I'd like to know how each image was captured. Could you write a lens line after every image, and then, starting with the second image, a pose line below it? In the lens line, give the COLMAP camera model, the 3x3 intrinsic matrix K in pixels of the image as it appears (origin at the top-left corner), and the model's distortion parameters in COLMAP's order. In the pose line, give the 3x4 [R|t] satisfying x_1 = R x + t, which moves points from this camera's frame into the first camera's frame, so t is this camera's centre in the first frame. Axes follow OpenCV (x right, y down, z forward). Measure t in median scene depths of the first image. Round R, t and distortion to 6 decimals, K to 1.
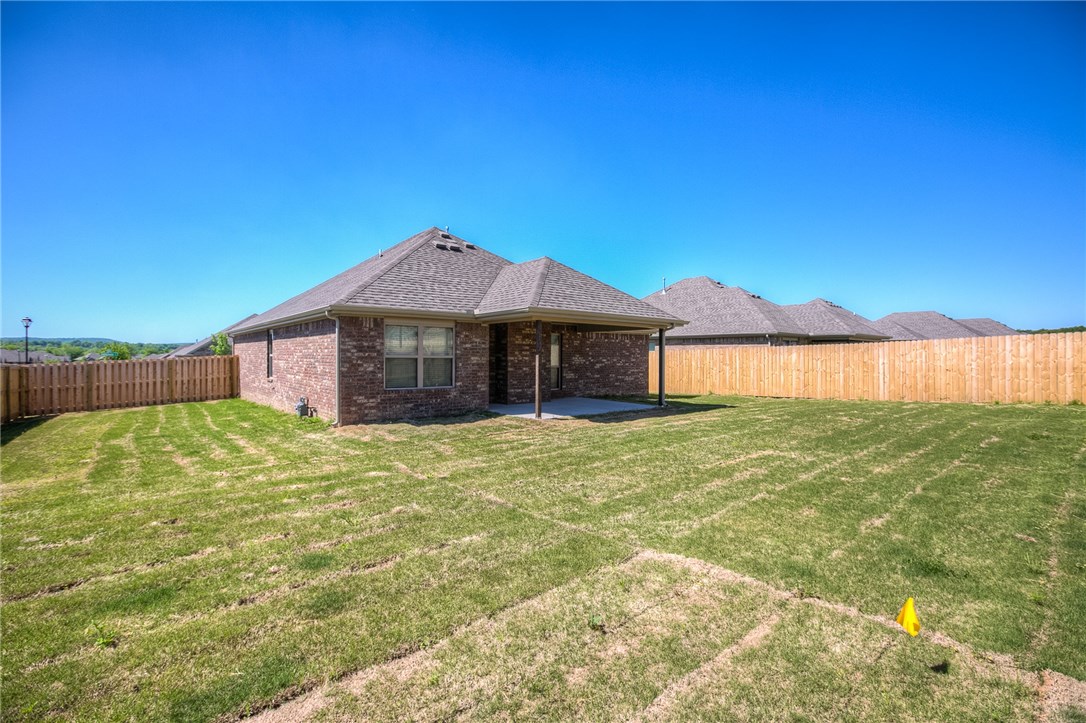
lens RADIAL K [[487.5, 0, 541.9], [0, 487.5, 362.7], [0, 0, 1]] dist [-0.030163, 0.002360]
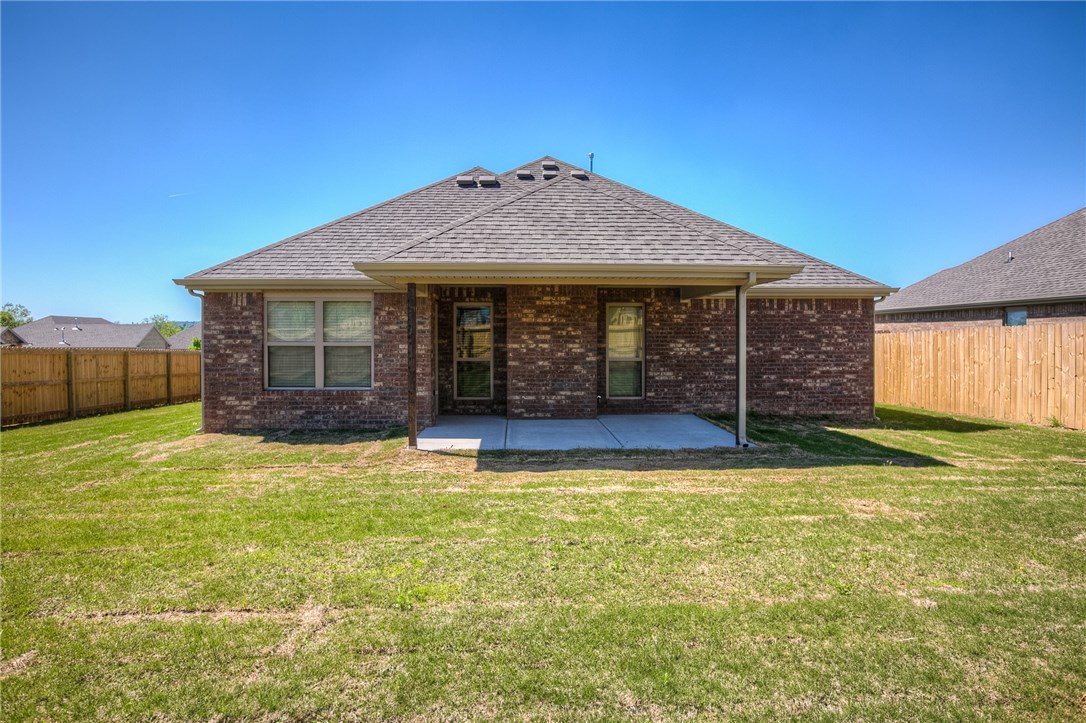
lens RADIAL K [[643.6, 0, 549.7], [0, 643.6, 353.8], [0, 0, 1]] dist [0.010887, 0.003283]
pose [[0.801710, 0.009288, -0.597641, 0.548065], [-0.003369, 0.999934, 0.011021, -0.009290], [0.597704, -0.006822, 0.801688, 0.423203]]
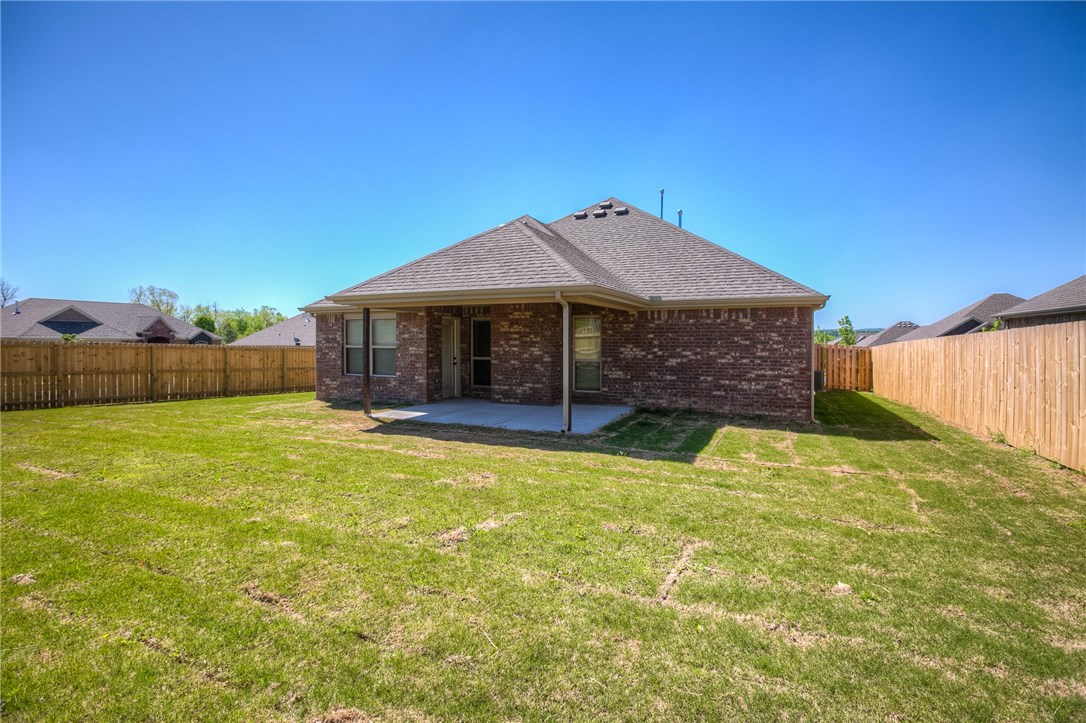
lens RADIAL K [[525.6, 0, 543.5], [0, 525.6, 355.1], [0, 0, 1]] dist [-0.006737, -0.000738]
pose [[0.444464, 0.019952, -0.895574, 0.934147], [-0.010716, 0.999799, 0.016956, -0.016995], [0.895732, 0.002061, 0.444589, 0.777612]]
